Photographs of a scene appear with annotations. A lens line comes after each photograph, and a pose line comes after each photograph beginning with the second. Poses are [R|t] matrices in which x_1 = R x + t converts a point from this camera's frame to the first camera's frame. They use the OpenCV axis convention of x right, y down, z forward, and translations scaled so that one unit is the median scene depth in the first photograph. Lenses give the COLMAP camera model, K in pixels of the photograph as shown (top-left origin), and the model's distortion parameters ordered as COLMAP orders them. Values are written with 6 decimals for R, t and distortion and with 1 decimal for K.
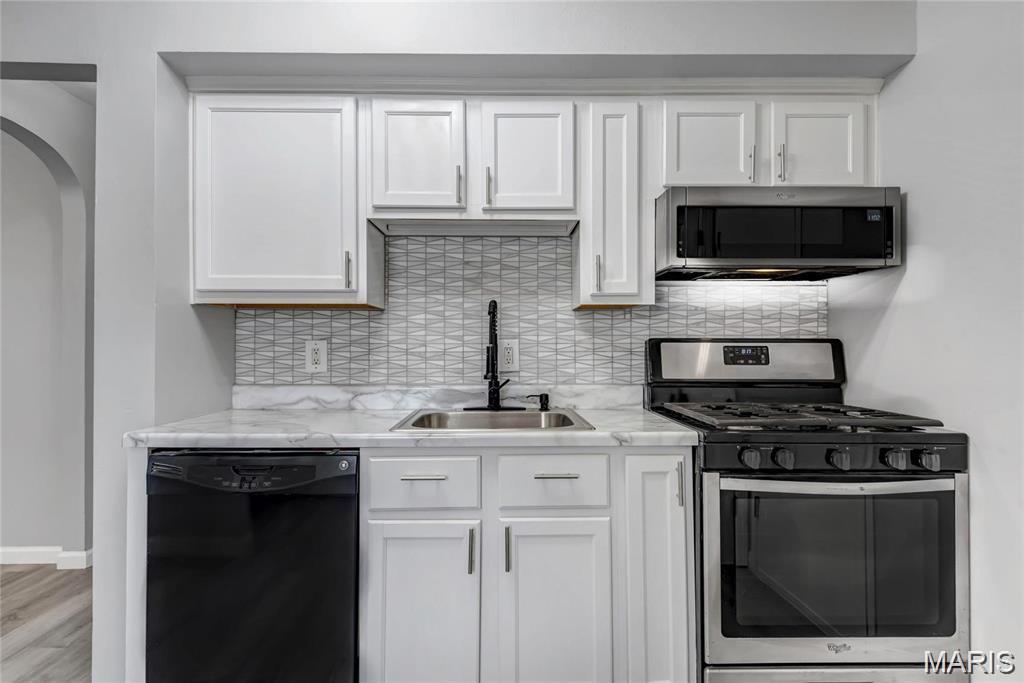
lens RADIAL K [[527.0, 0, 499.1], [0, 527.0, 339.8], [0, 0, 1]] dist [0.019727, -0.014827]
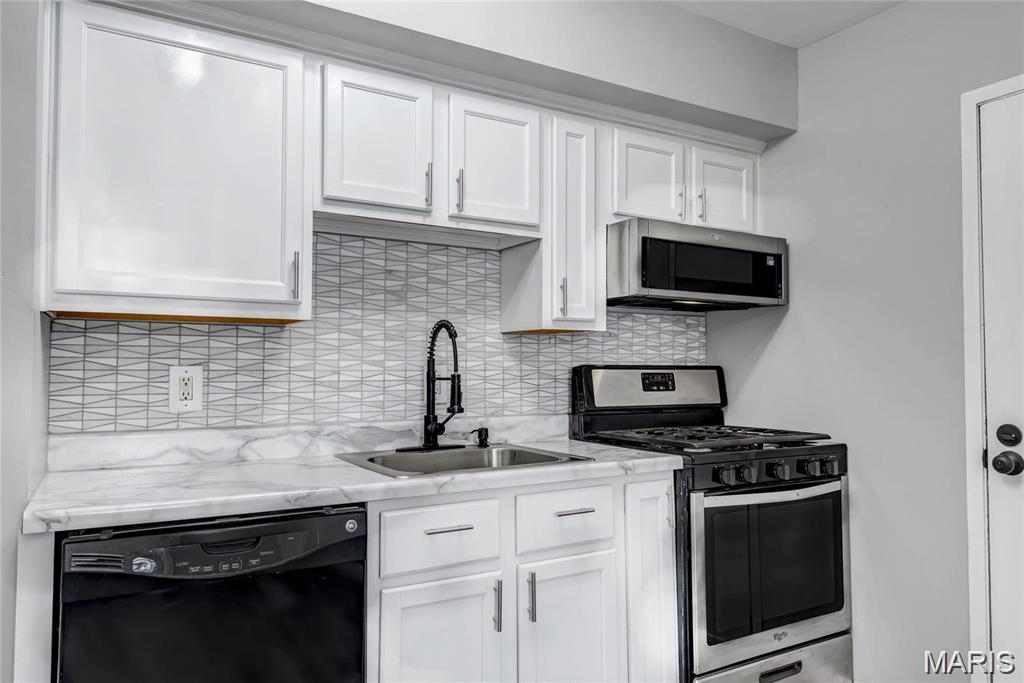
lens RADIAL K [[694.4, 0, 496.4], [0, 694.4, 339.6], [0, 0, 1]] dist [0.013008, -0.002127]
pose [[0.868388, 0.021290, 0.495428, -0.508191], [-0.006360, 0.999474, -0.031802, -0.008587], [-0.495845, 0.024465, 0.868067, -0.020258]]
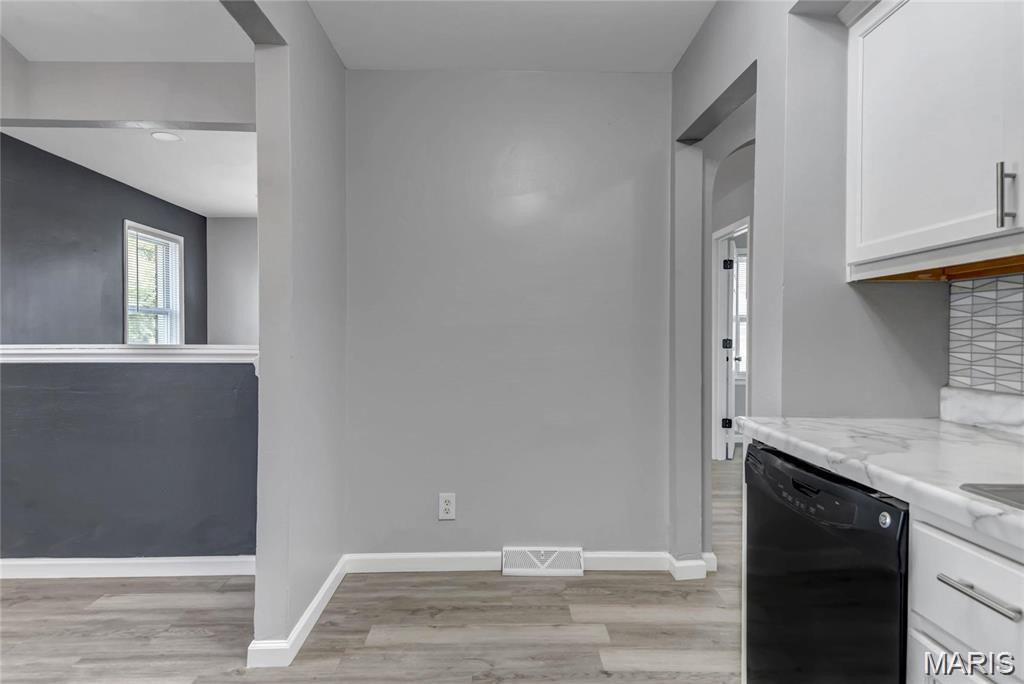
lens RADIAL K [[561.9, 0, 531.9], [0, 561.9, 338.0], [0, 0, 1]] dist [0.029859, -0.001260]
pose [[0.051070, 0.003990, -0.998687, 0.285853], [0.001624, 0.999990, 0.004079, 0.016209], [0.998694, -0.001830, 0.051063, 0.444489]]
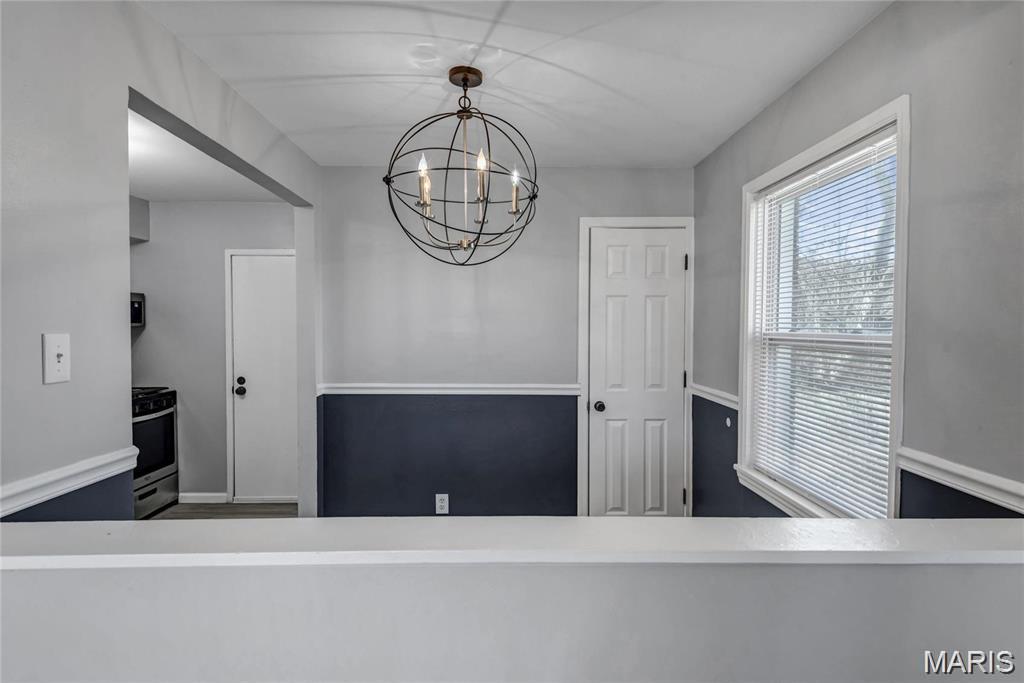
lens RADIAL K [[561.9, 0, 514.3], [0, 561.9, 344.1], [0, 0, 1]] dist [0.029859, -0.001260]
pose [[-0.015123, -0.029975, 0.999436, -1.657342], [-0.007081, 0.999529, 0.029871, -0.132008], [-0.999861, -0.006625, -0.015328, -0.575075]]
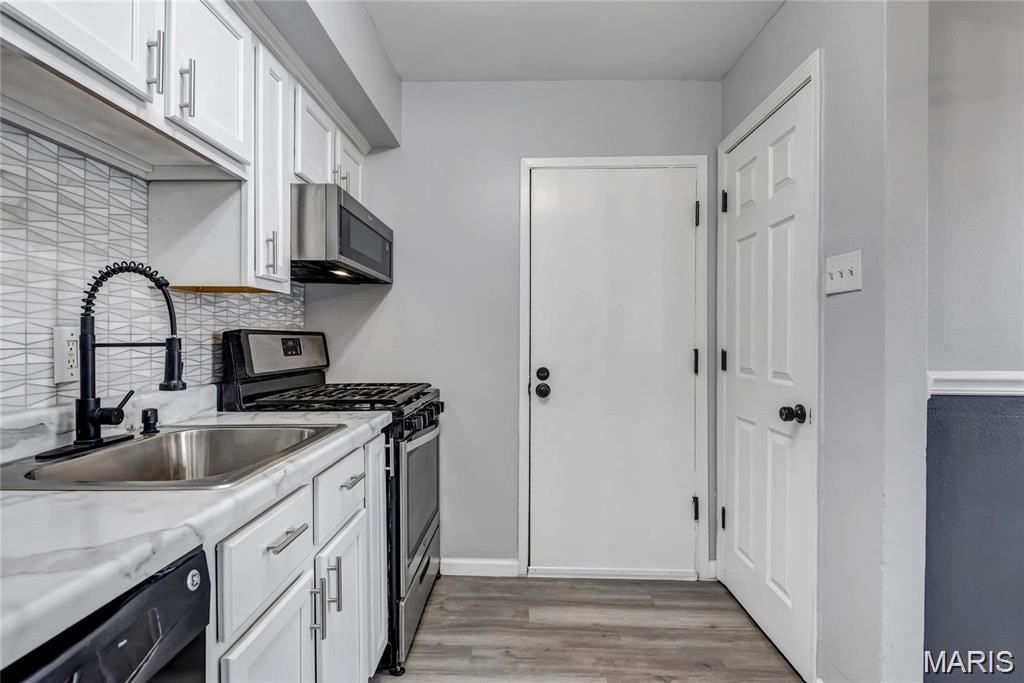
lens RADIAL K [[527.0, 0, 520.6], [0, 527.0, 338.4], [0, 0, 1]] dist [0.019727, -0.014827]
pose [[0.012025, 0.000409, 0.999928, -0.631493], [-0.008482, 0.999964, -0.000307, 0.009319], [-0.999892, -0.008478, 0.012028, 0.559239]]
